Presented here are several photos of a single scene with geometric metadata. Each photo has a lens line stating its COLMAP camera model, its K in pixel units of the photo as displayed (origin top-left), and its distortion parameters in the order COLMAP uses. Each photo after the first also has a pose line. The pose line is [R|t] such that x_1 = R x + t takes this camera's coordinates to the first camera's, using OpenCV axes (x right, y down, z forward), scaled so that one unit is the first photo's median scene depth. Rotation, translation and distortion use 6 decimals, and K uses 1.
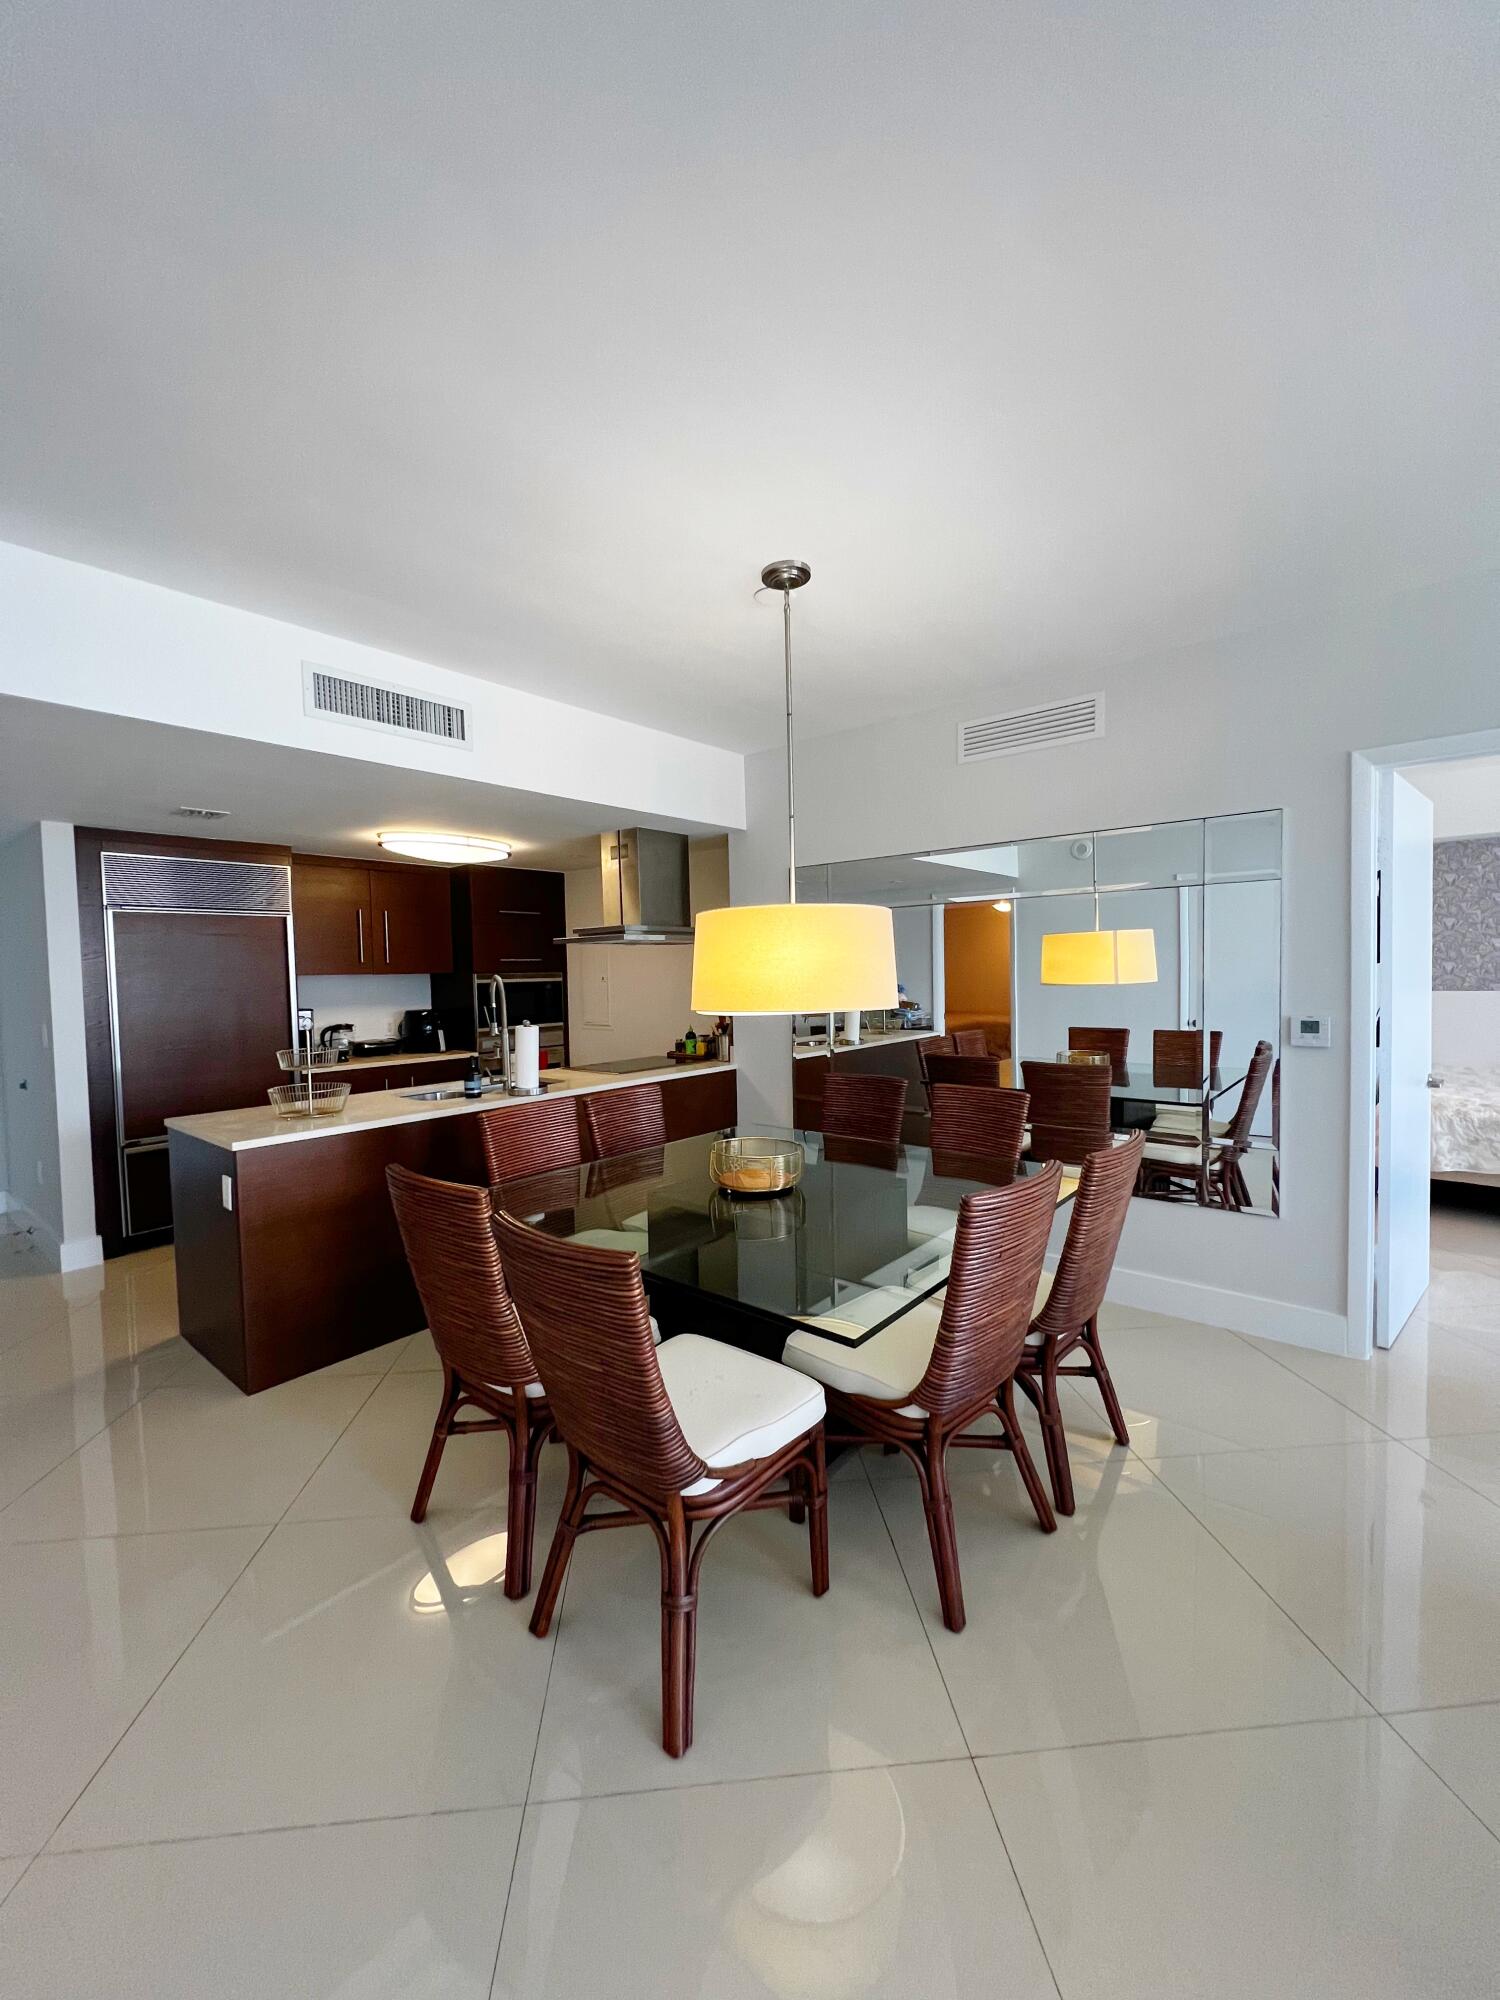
lens RADIAL K [[792.5, 0, 742.9], [0, 792.5, 1003.1], [0, 0, 1]] dist [-0.010329, 0.000548]
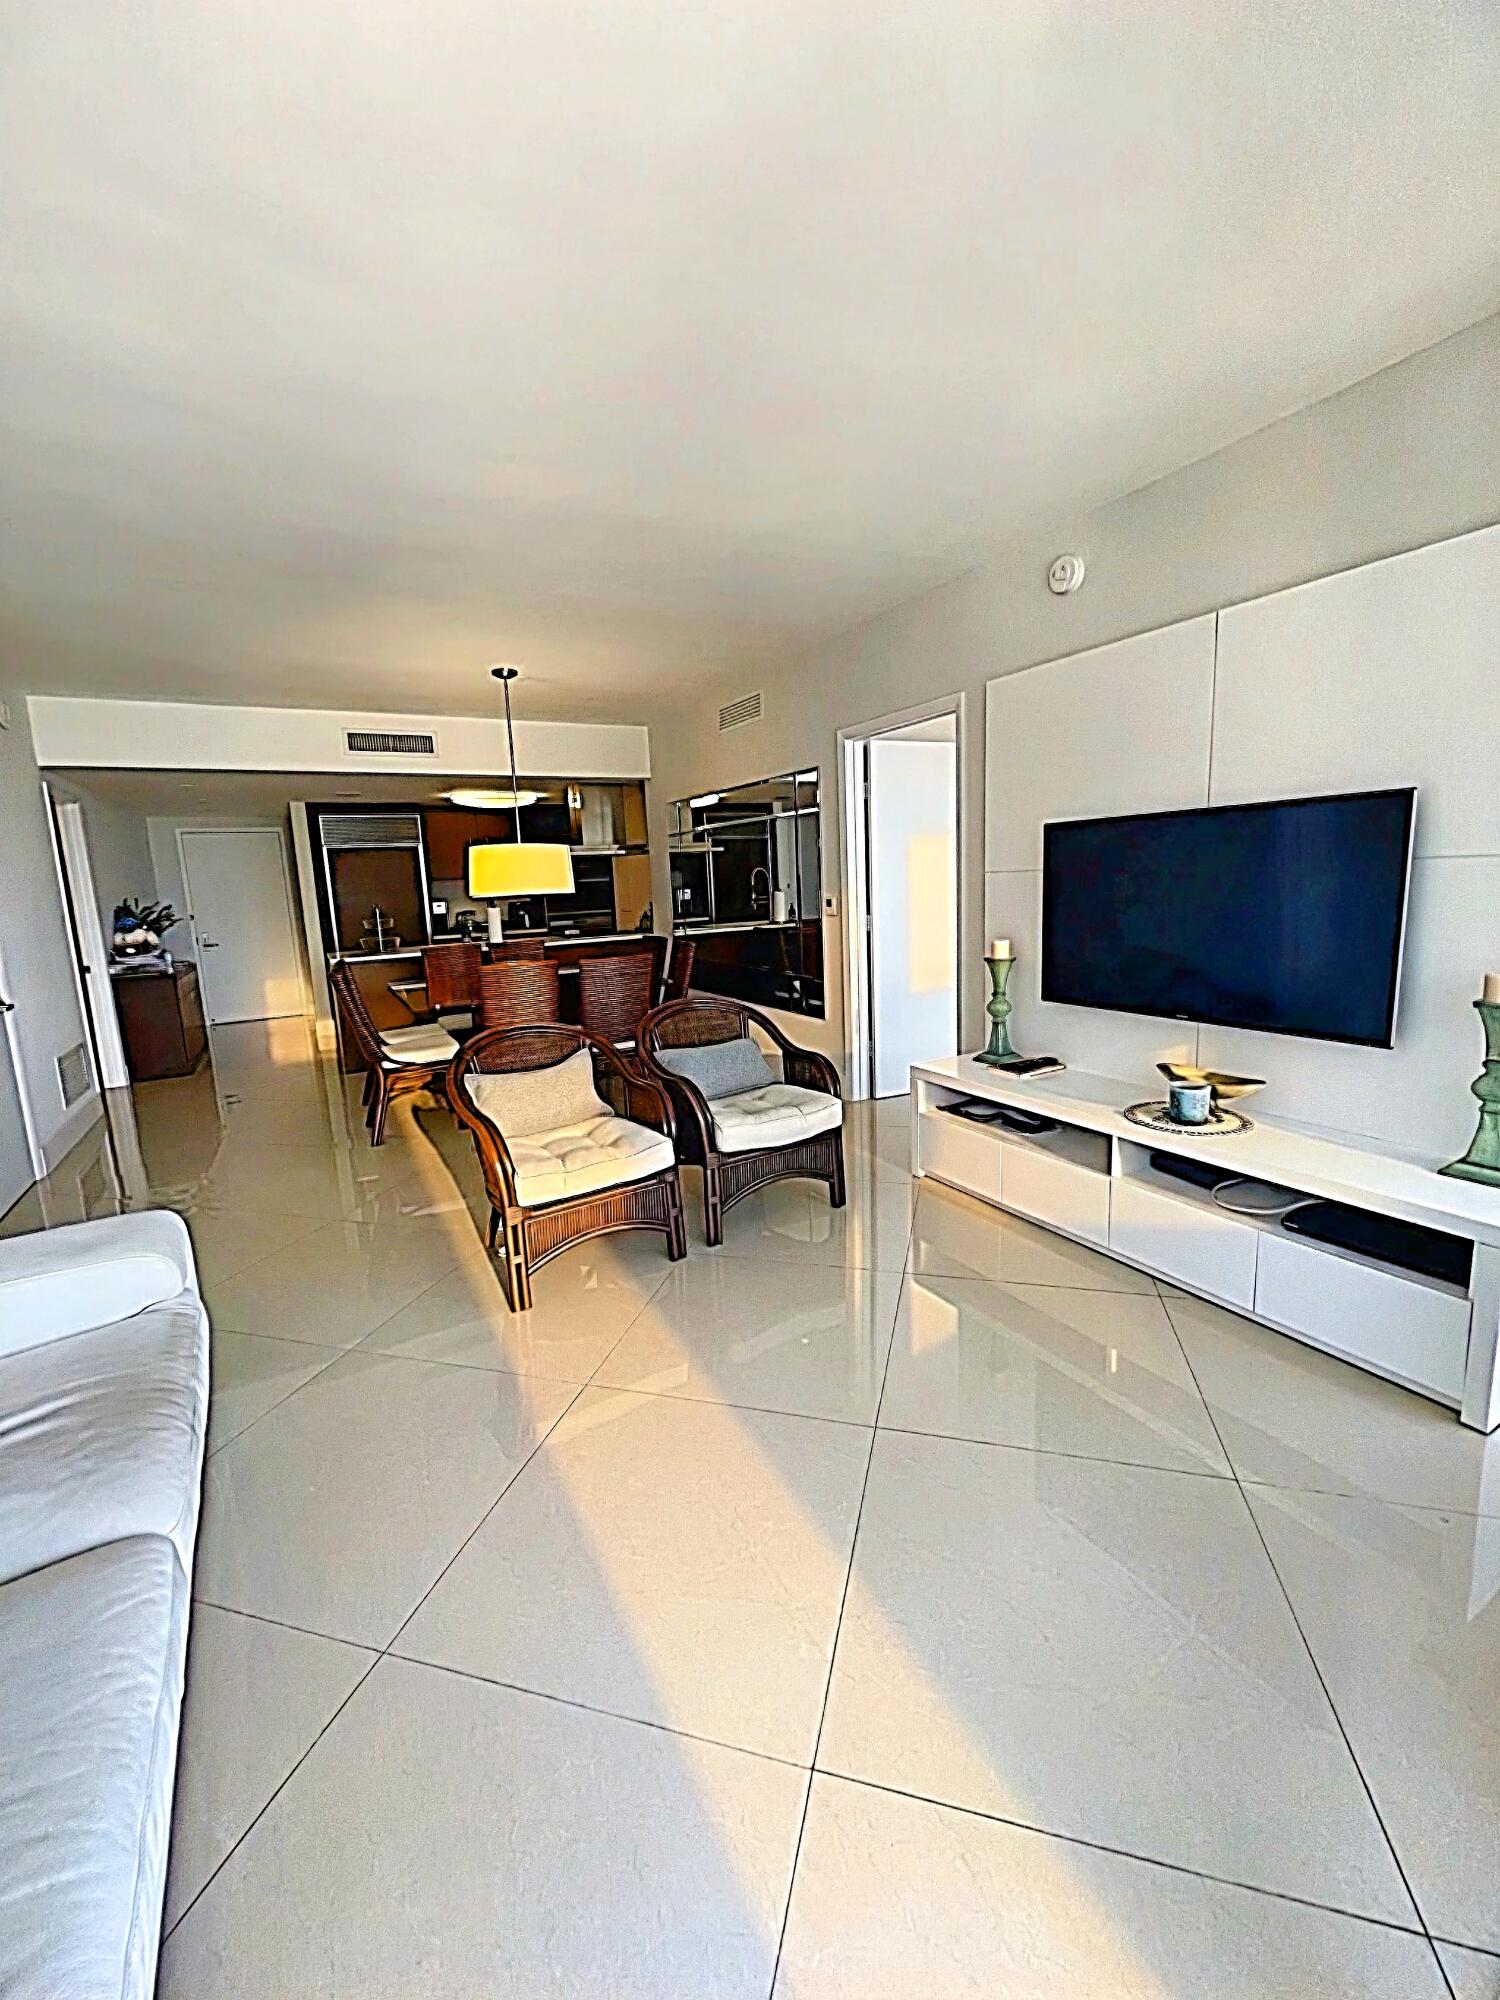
lens RADIAL K [[792.5, 0, 742.9], [0, 792.5, 1003.1], [0, 0, 1]] dist [-0.010329, 0.000548]
pose [[0.939214, 0.031046, -0.341926, 0.754540], [0.015931, 0.990890, 0.133731, 0.008743], [0.342962, -0.131050, 0.930163, -0.426314]]
